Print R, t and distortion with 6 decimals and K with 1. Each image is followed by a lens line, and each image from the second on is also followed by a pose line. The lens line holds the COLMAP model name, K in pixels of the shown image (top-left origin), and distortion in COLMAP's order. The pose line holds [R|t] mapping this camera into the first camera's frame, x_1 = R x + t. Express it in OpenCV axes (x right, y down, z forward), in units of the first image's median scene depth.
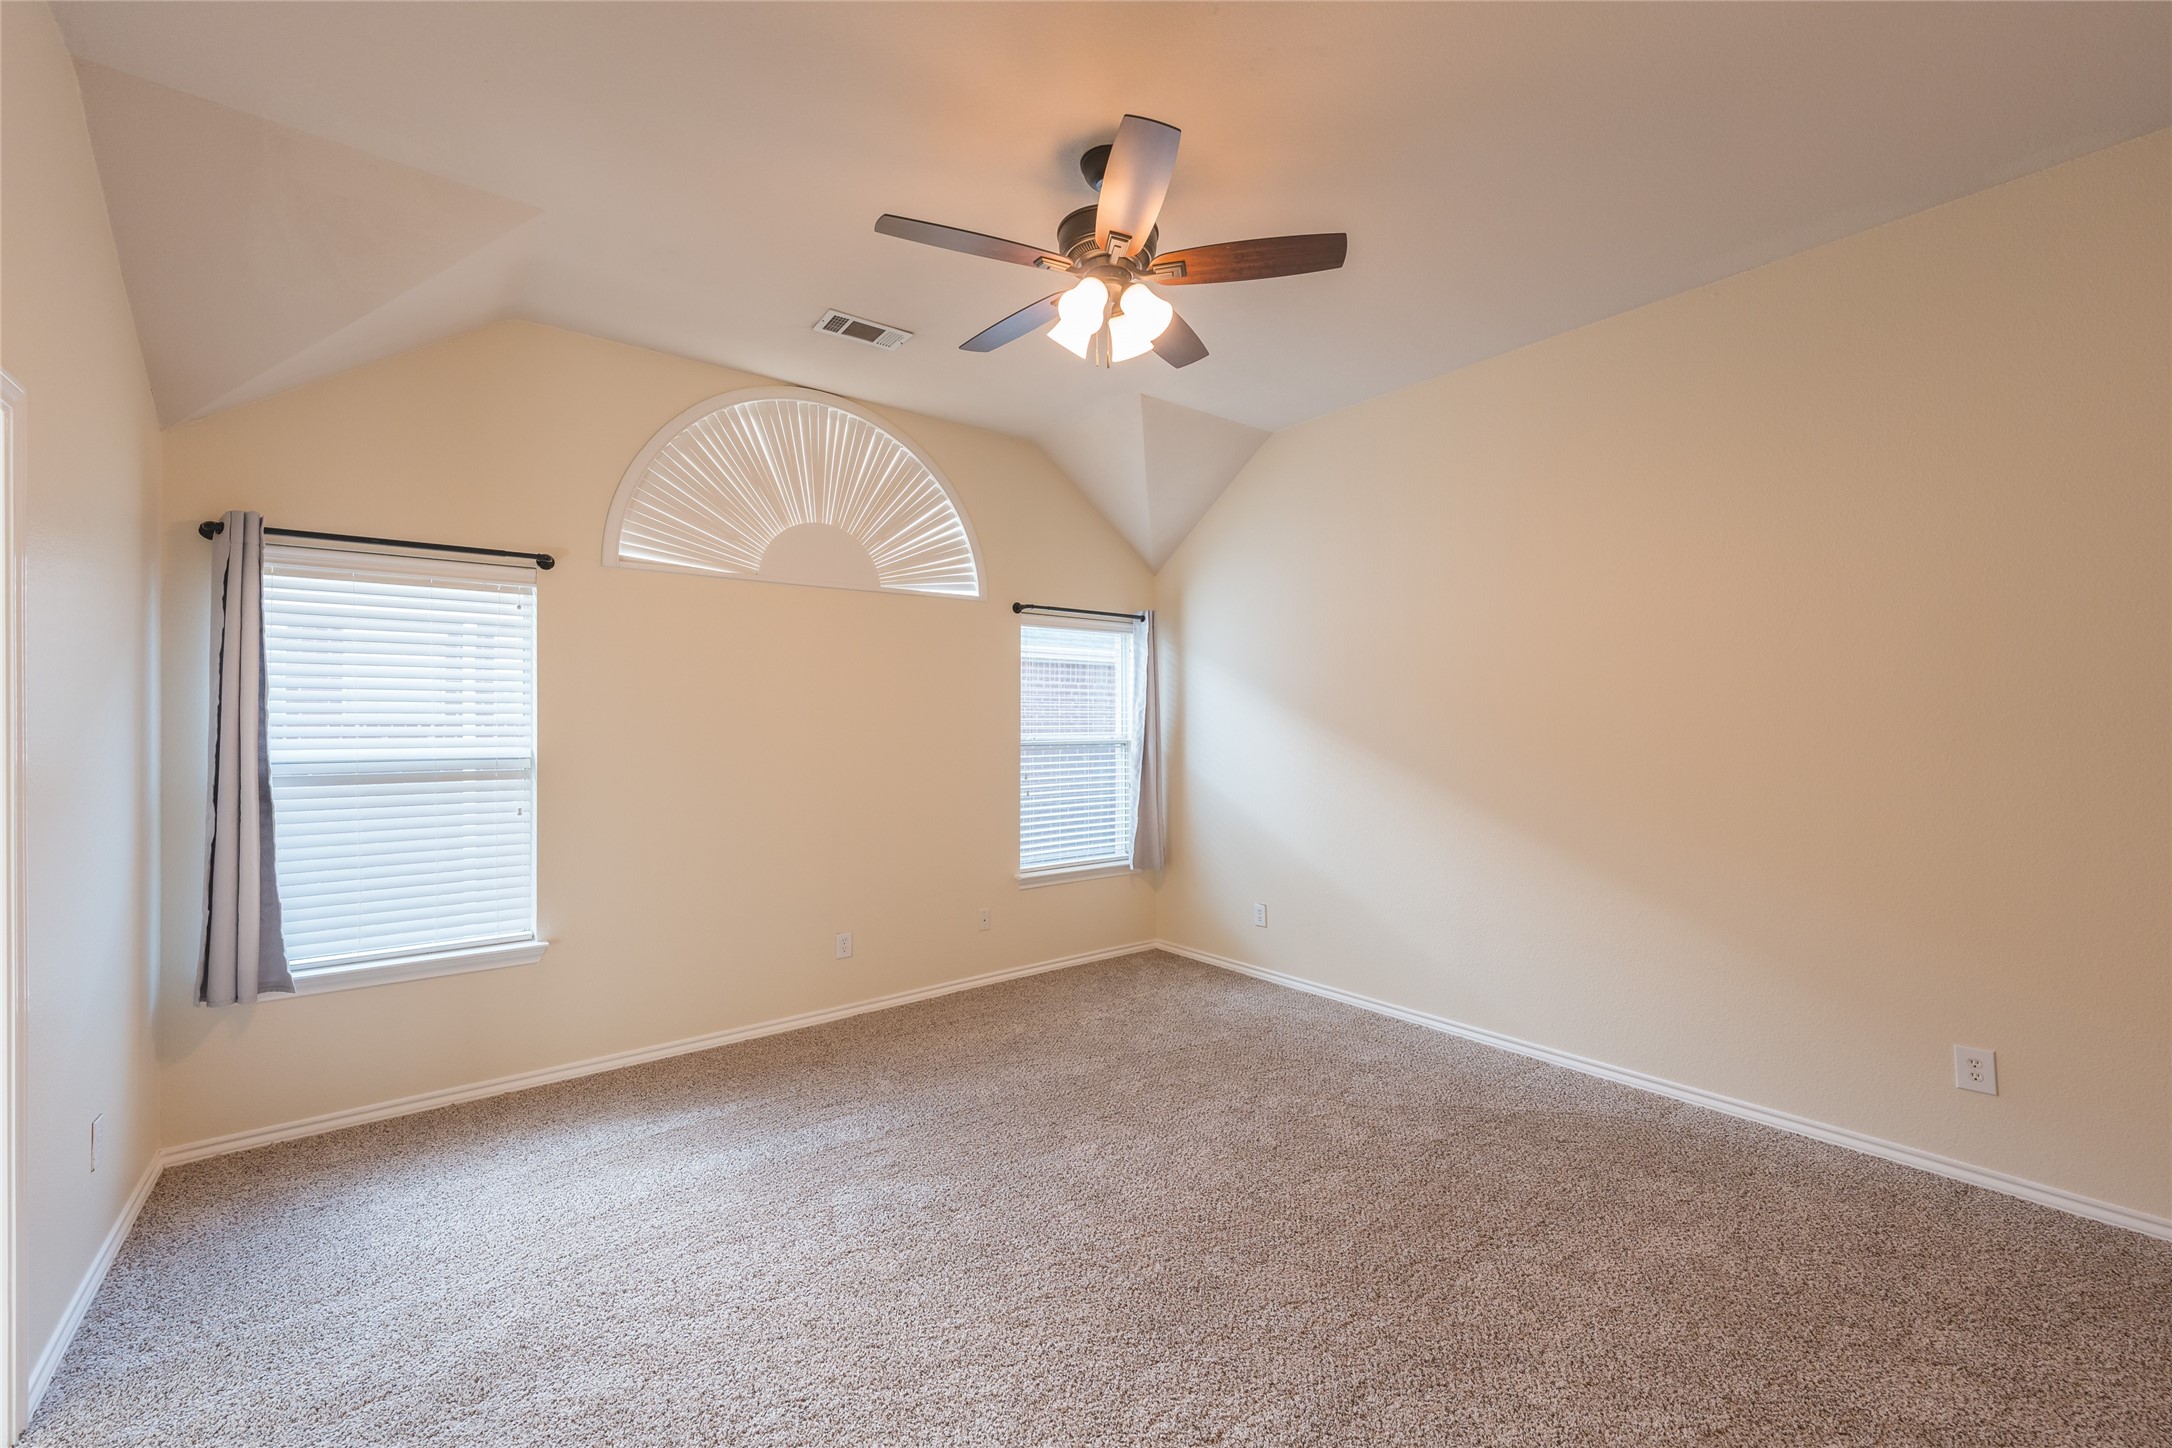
lens RADIAL K [[871.5, 0, 1087.7], [0, 871.5, 725.8], [0, 0, 1]] dist [0.001957, -0.000477]
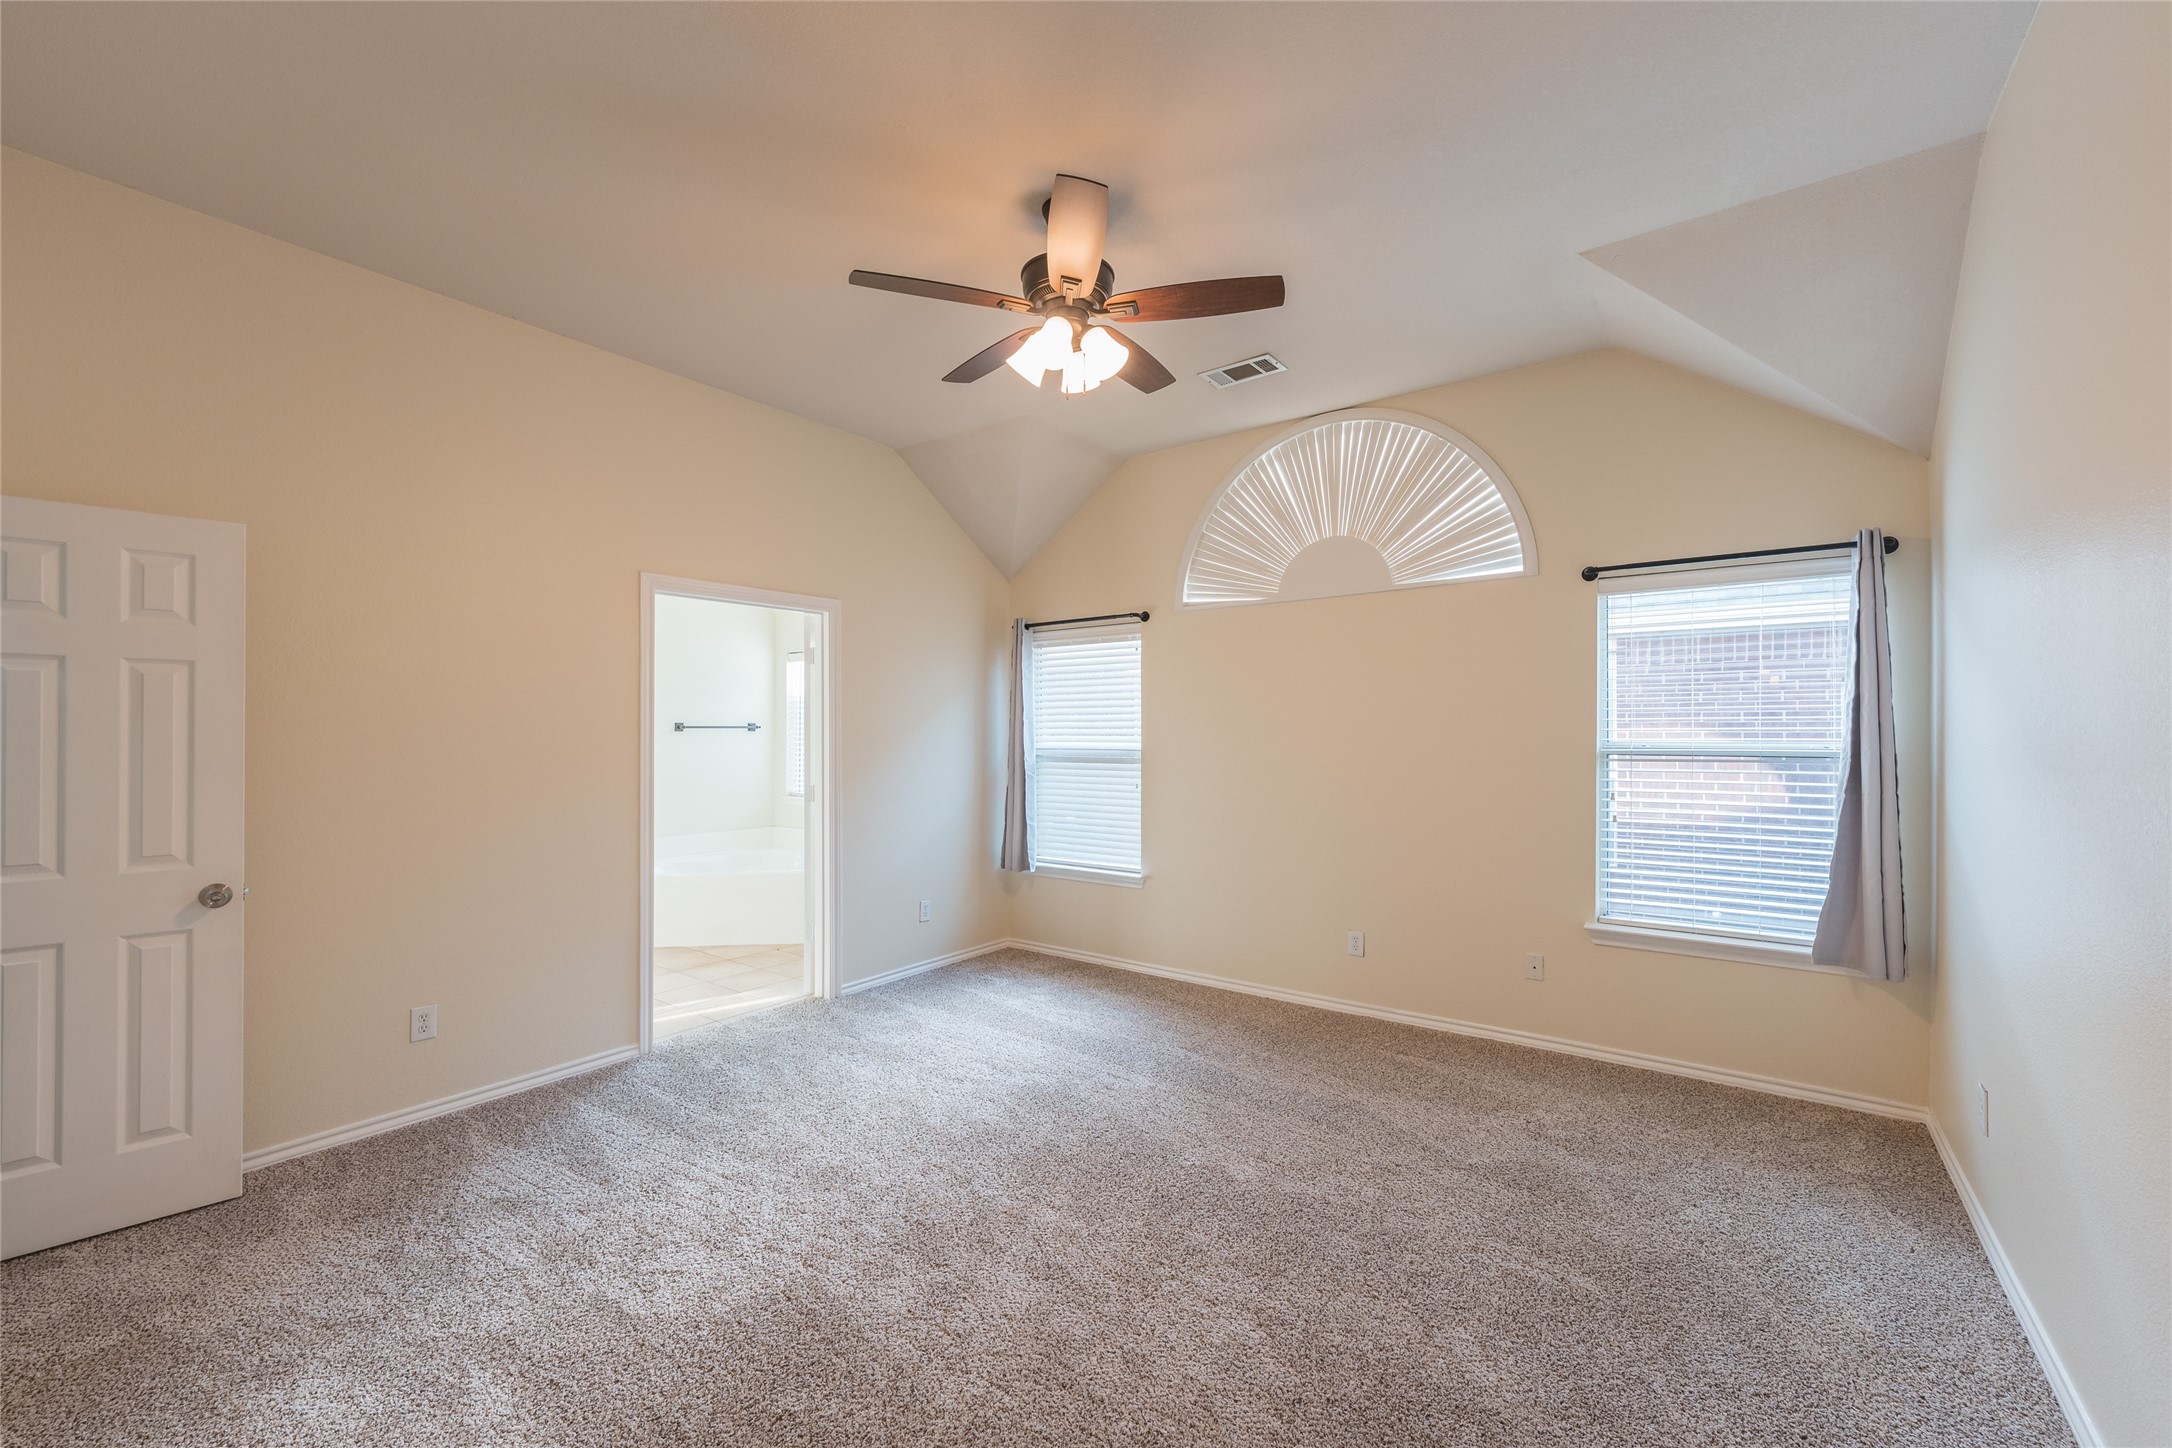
lens RADIAL K [[871.5, 0, 1087.7], [0, 871.5, 725.8], [0, 0, 1]] dist [0.001957, -0.000477]
pose [[0.258862, -0.002423, -0.965911, 0.661947], [0.001254, 0.999997, -0.002172, -0.001220], [0.965913, -0.000649, 0.258864, 0.456837]]
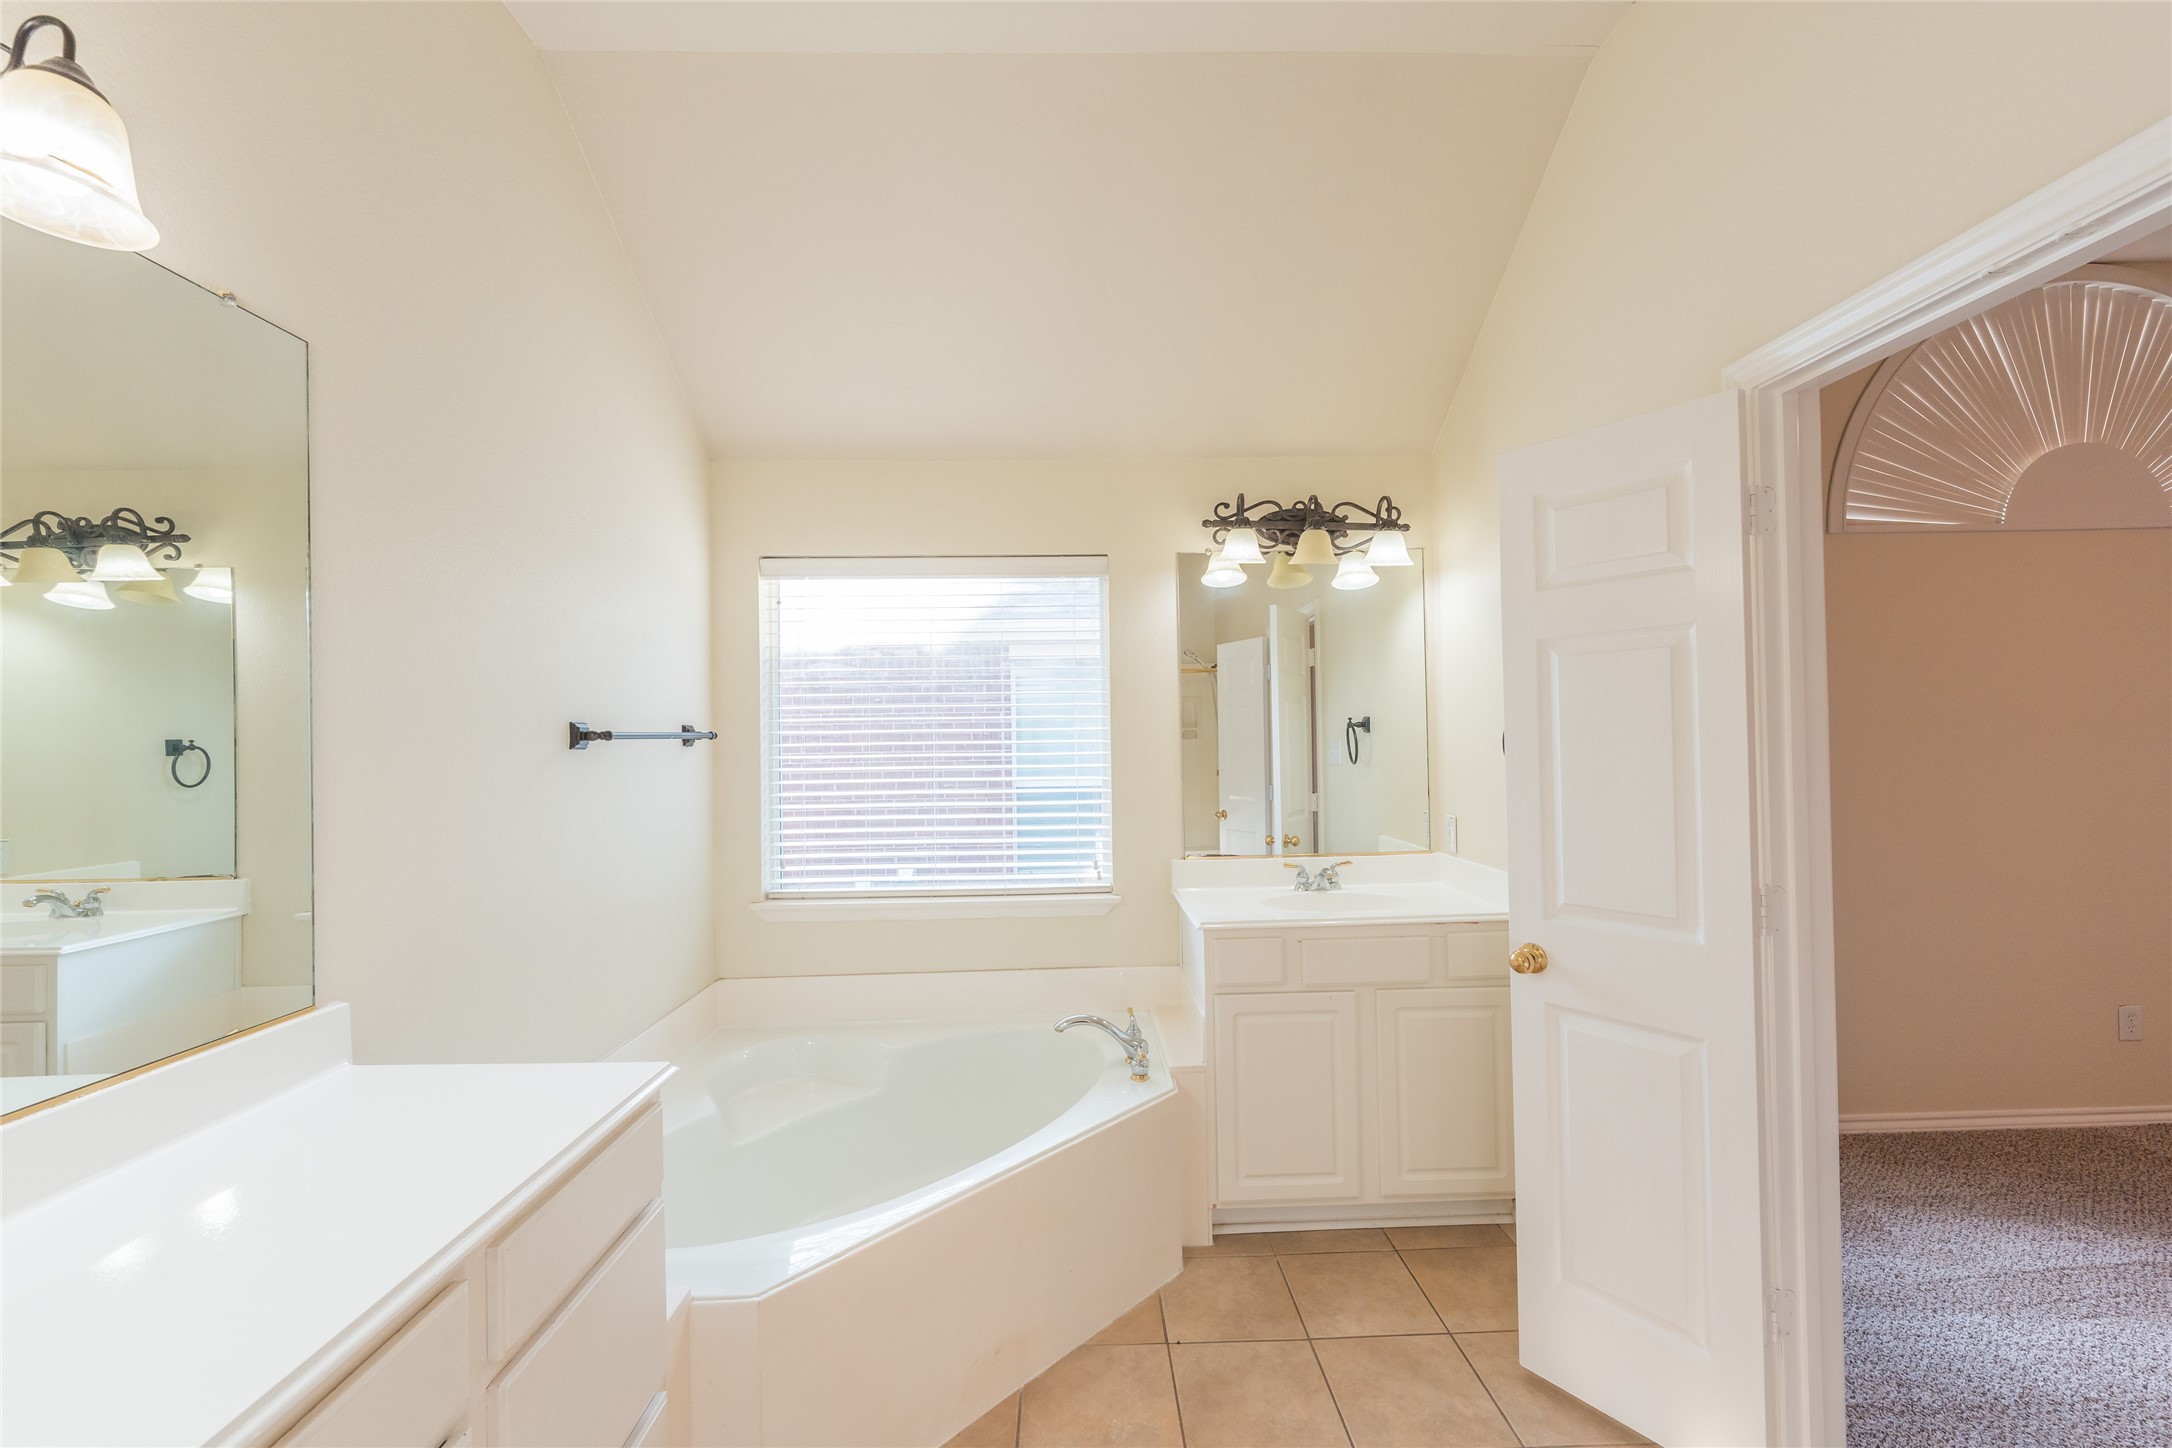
lens RADIAL K [[871.5, 0, 1087.7], [0, 871.5, 725.8], [0, 0, 1]] dist [0.001957, -0.000477]
pose [[0.799183, -0.016303, -0.600867, -0.560361], [0.014943, 0.999862, -0.007254, -0.001400], [0.600902, -0.003182, 0.799316, -0.101588]]
